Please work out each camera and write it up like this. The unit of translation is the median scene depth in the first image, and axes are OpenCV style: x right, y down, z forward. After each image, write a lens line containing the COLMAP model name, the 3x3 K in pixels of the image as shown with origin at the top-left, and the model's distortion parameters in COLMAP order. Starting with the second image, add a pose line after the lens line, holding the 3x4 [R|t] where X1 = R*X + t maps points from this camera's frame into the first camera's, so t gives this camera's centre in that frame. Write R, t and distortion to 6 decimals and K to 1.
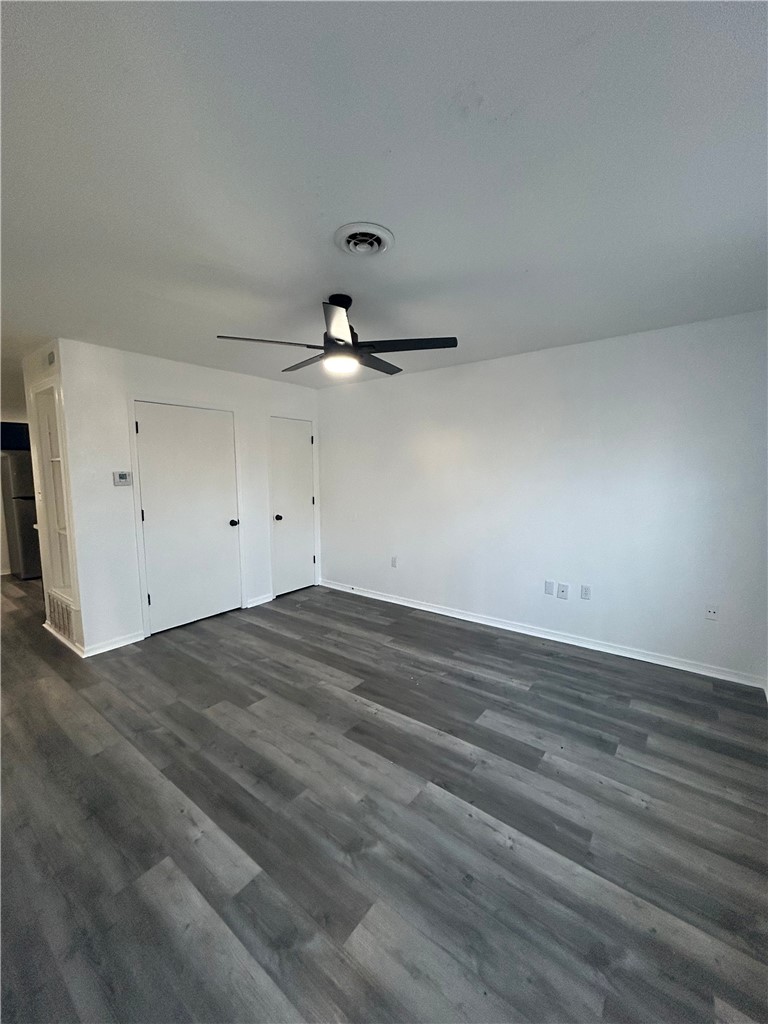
lens RADIAL K [[411.9, 0, 388.2], [0, 411.9, 515.2], [0, 0, 1]] dist [-0.001707, -0.000075]
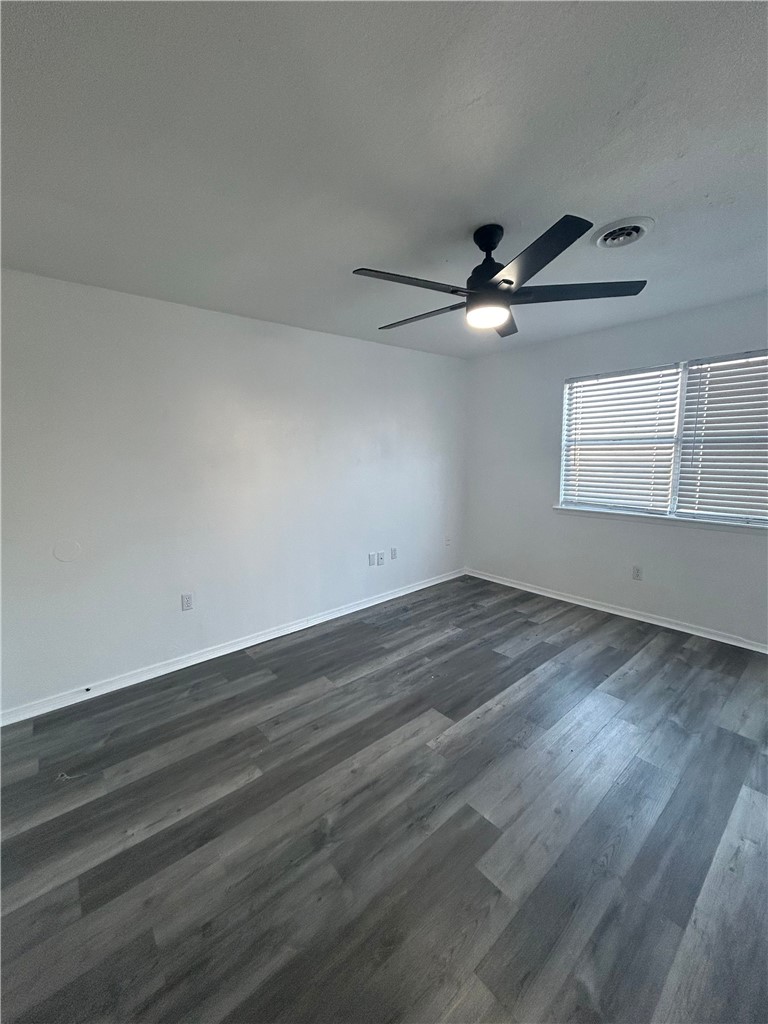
lens RADIAL K [[411.9, 0, 384.4], [0, 411.9, 512.8], [0, 0, 1]] dist [-0.001707, -0.000075]
pose [[0.209509, -0.139512, 0.967803, -0.795154], [0.126299, 0.985339, 0.114699, -0.085661], [-0.969616, 0.098202, 0.224058, 0.848849]]
